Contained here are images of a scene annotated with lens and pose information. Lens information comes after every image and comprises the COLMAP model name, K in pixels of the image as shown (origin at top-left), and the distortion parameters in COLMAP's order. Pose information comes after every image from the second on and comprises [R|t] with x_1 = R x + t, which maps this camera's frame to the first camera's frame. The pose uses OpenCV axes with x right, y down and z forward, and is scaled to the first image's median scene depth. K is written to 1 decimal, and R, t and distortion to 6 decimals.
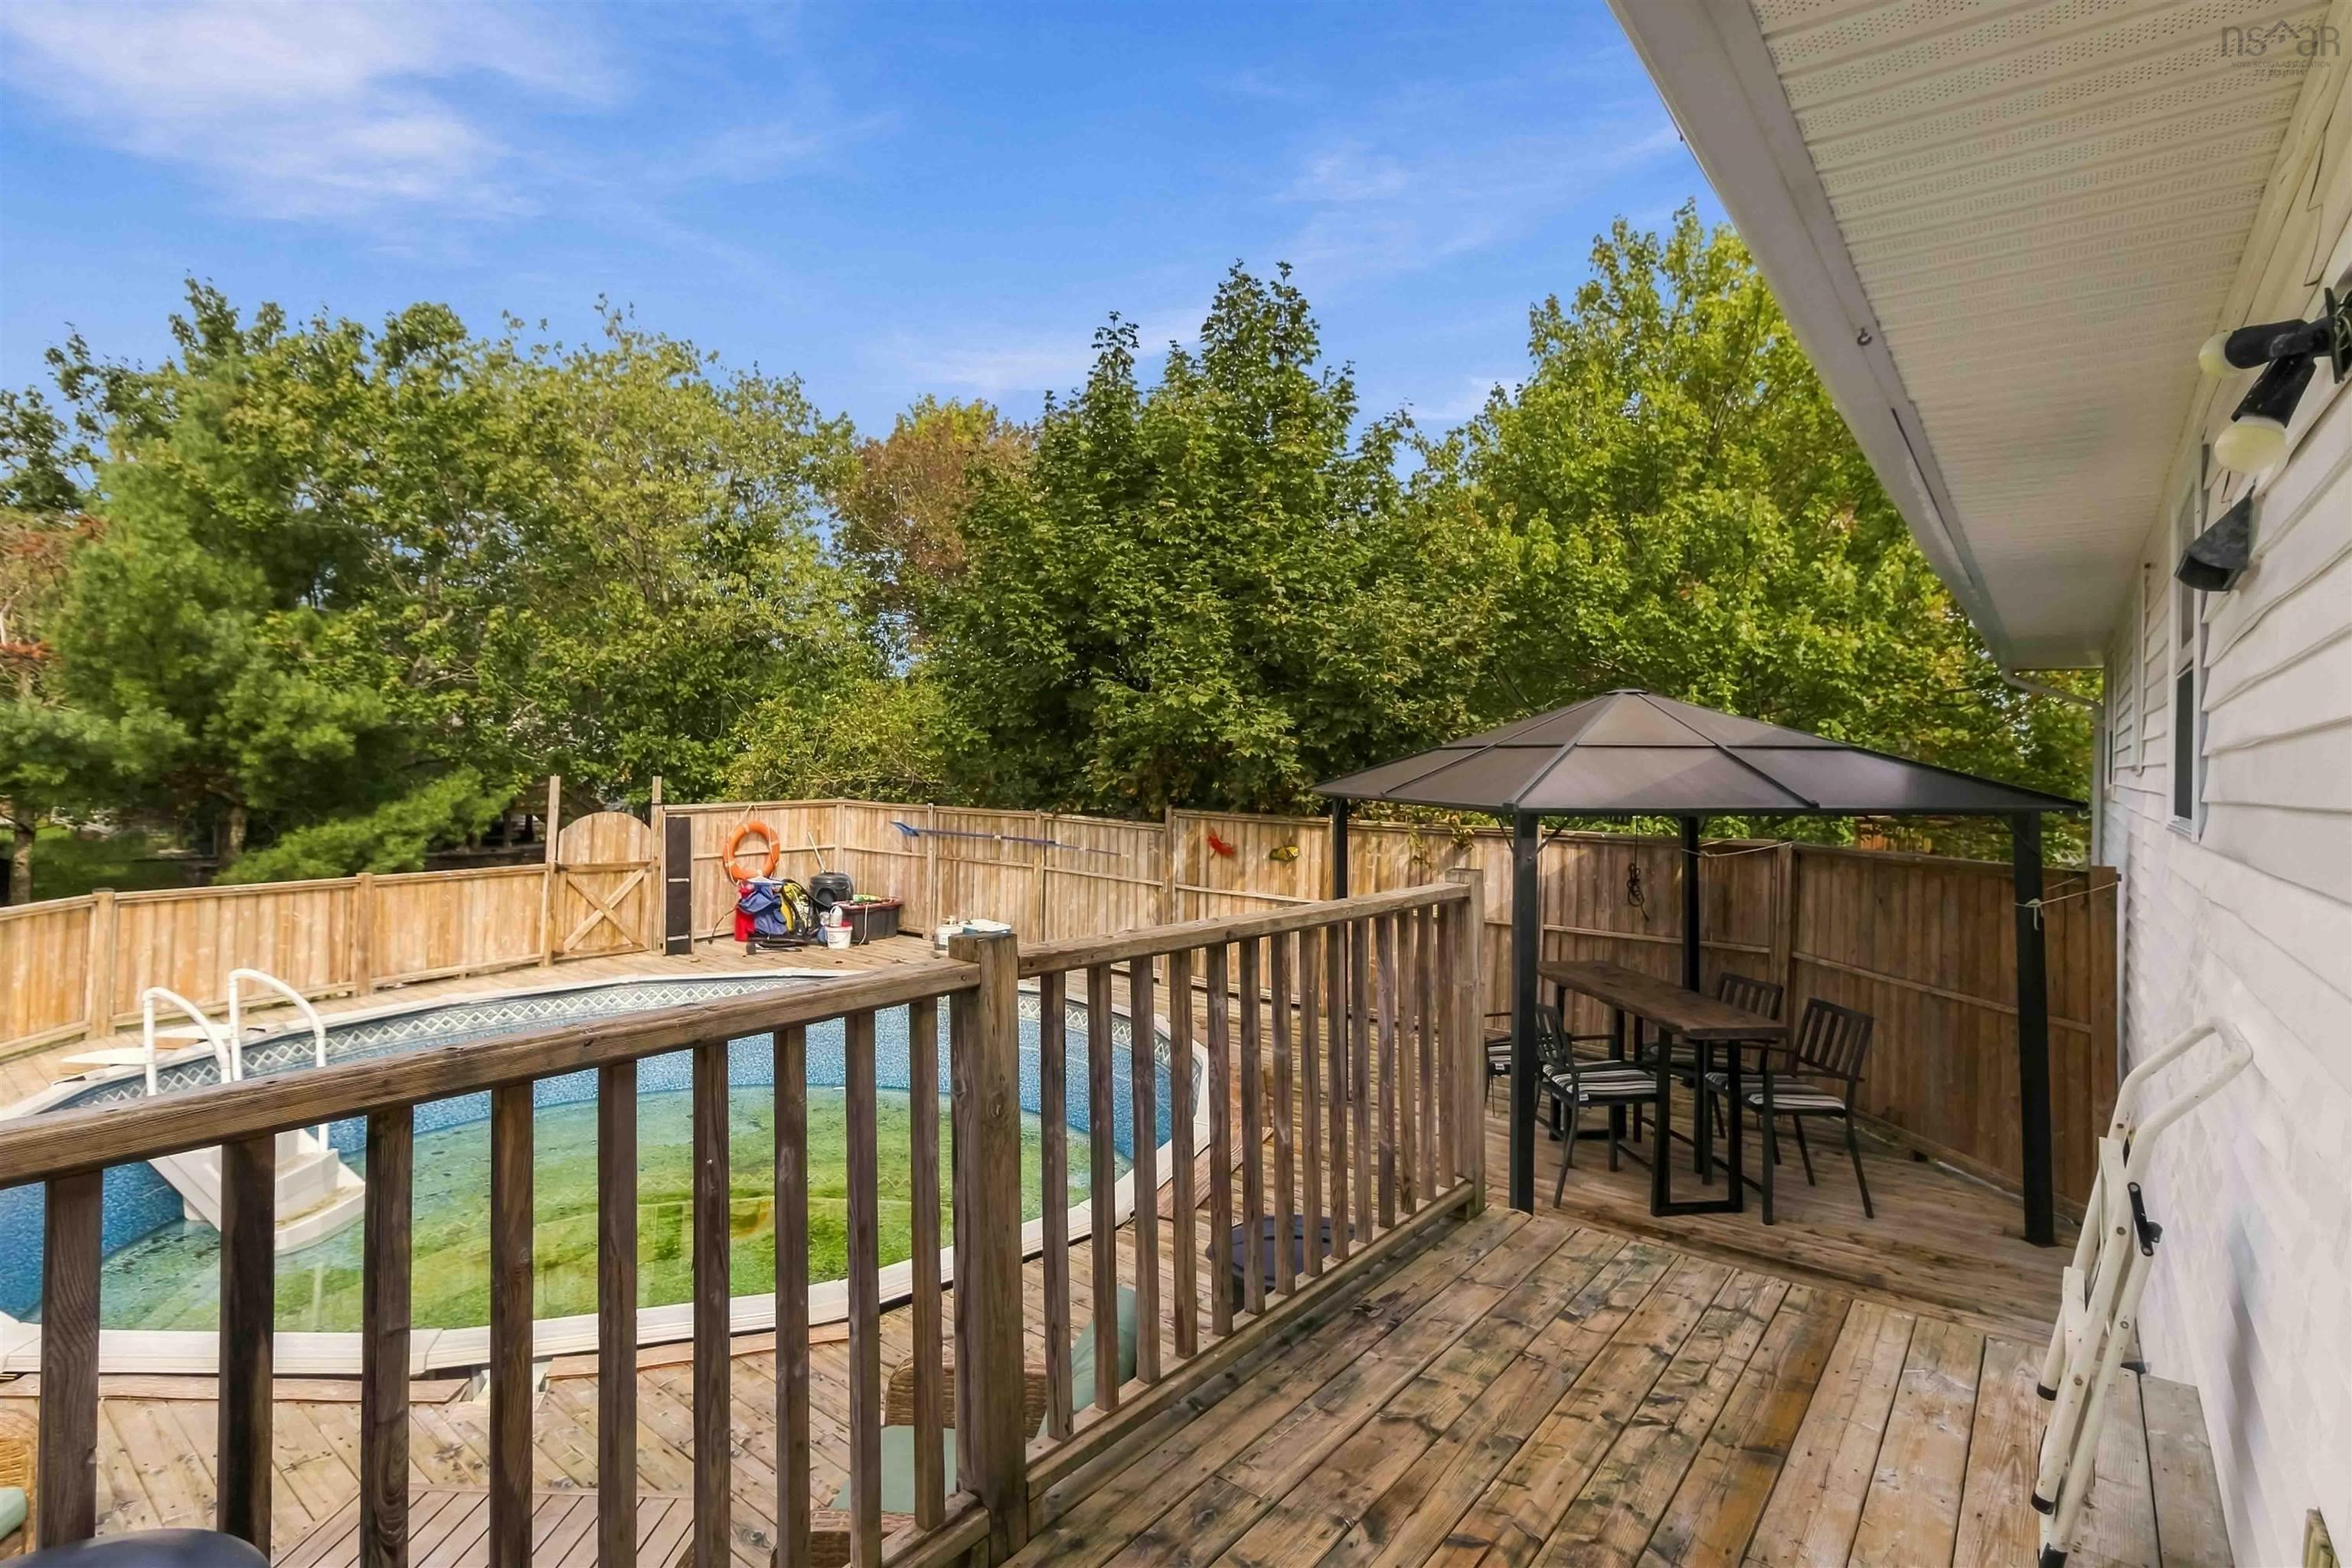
lens RADIAL K [[1072.5, 0, 1168.5], [0, 1072.5, 771.7], [0, 0, 1]] dist [-0.002298, -0.000952]
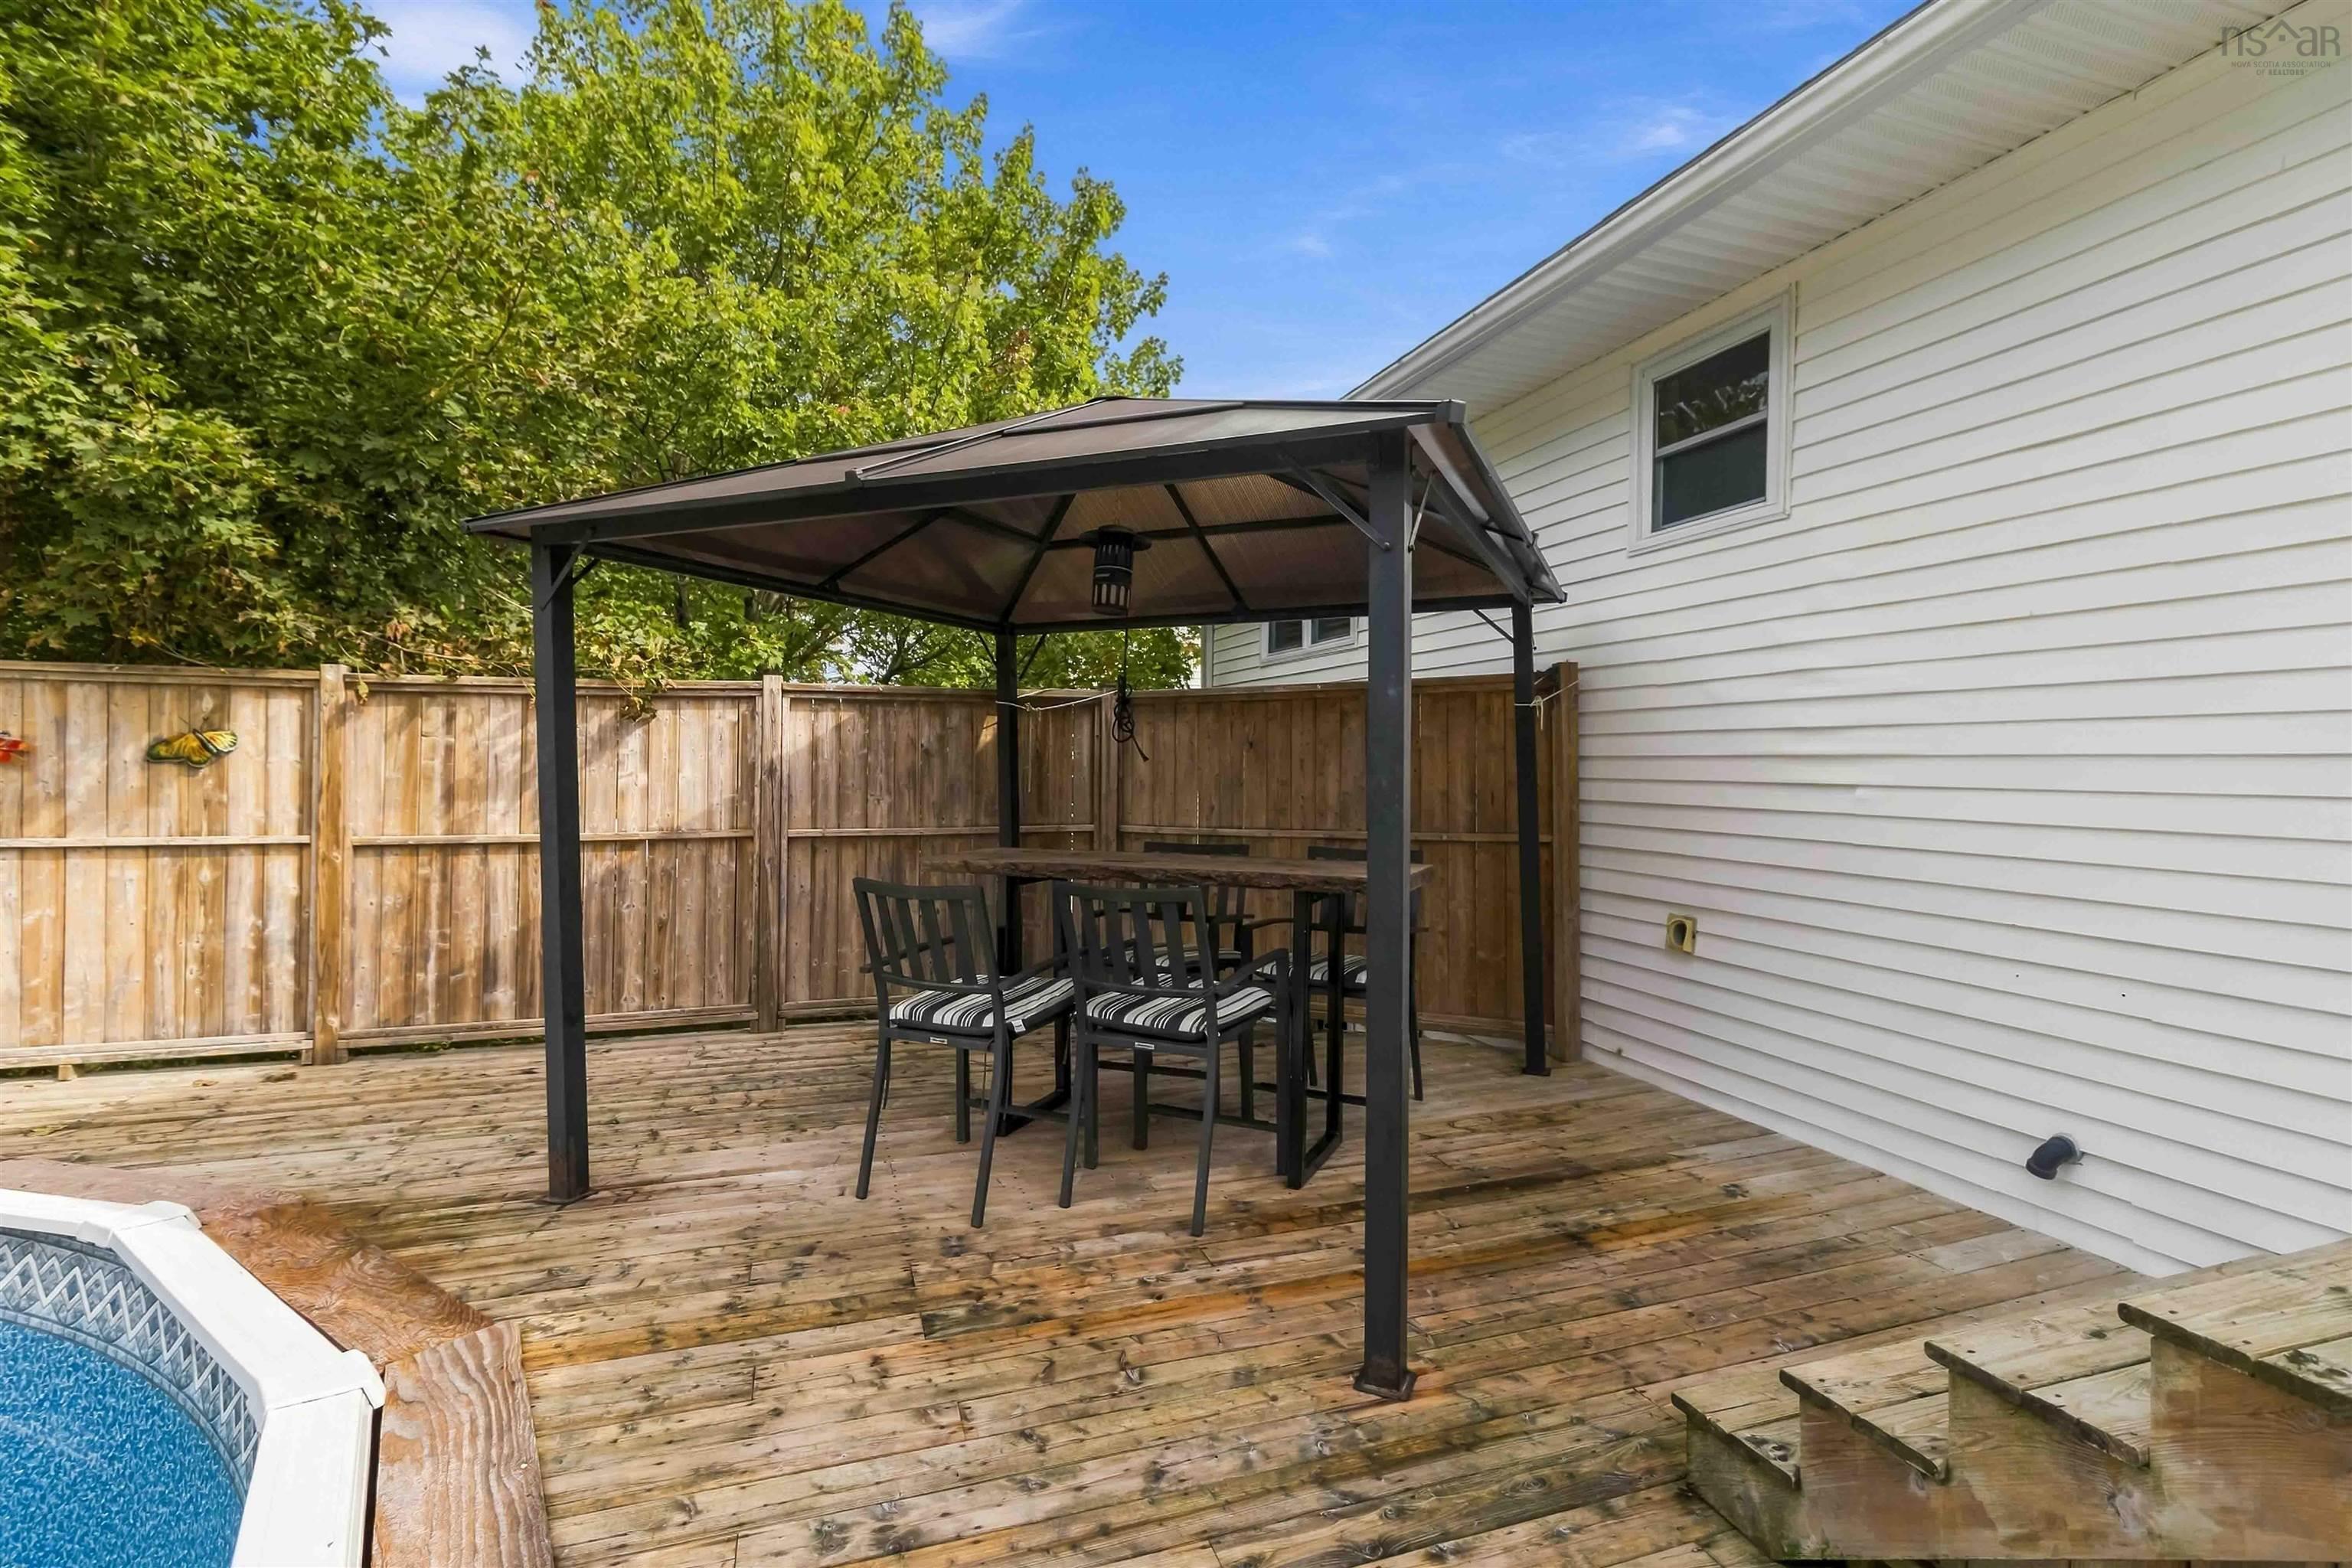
lens RADIAL K [[1072.5, 0, 1177.7], [0, 1072.5, 788.8], [0, 0, 1]] dist [-0.002298, -0.000952]
pose [[0.538699, -0.030813, 0.841935, -0.061217], [0.006450, 0.999453, 0.032451, 0.089701], [-0.842474, -0.012051, 0.538603, 0.411533]]
